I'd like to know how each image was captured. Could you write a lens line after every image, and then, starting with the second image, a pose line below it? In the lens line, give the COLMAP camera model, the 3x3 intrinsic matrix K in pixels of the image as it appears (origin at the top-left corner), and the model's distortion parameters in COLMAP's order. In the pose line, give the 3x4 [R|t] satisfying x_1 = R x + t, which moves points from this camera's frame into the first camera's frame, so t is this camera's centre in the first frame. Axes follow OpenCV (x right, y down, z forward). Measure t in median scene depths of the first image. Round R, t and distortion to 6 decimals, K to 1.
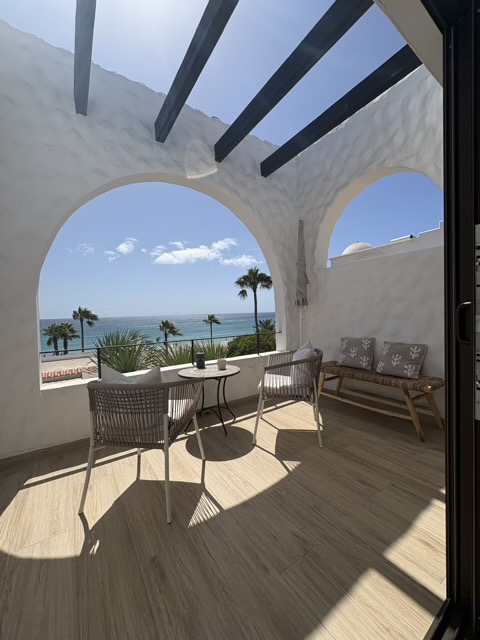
lens RADIAL K [[258.2, 0, 240.0], [0, 258.2, 320.0], [0, 0, 1]] dist [0.013779, -0.000169]
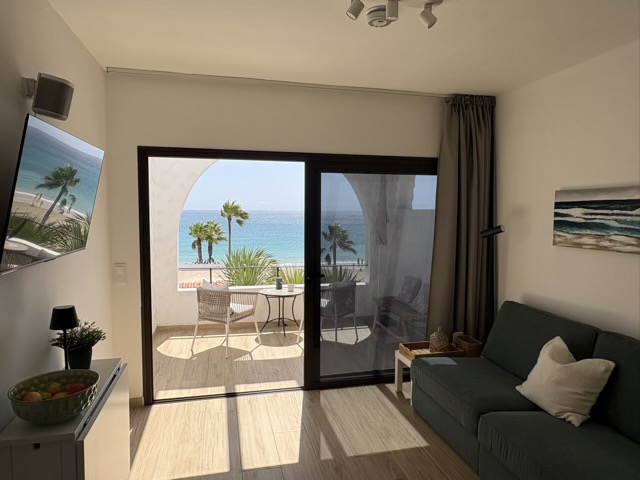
lens RADIAL K [[435.0, 0, 320.0], [0, 435.0, 240.0], [0, 0, 1]] dist [0.002475, 0.000781]
pose [[0.935413, 0.063268, -0.347850, 0.194540], [-0.045468, 0.997216, 0.059109, -0.049387], [0.350621, -0.039475, 0.935685, -0.240049]]
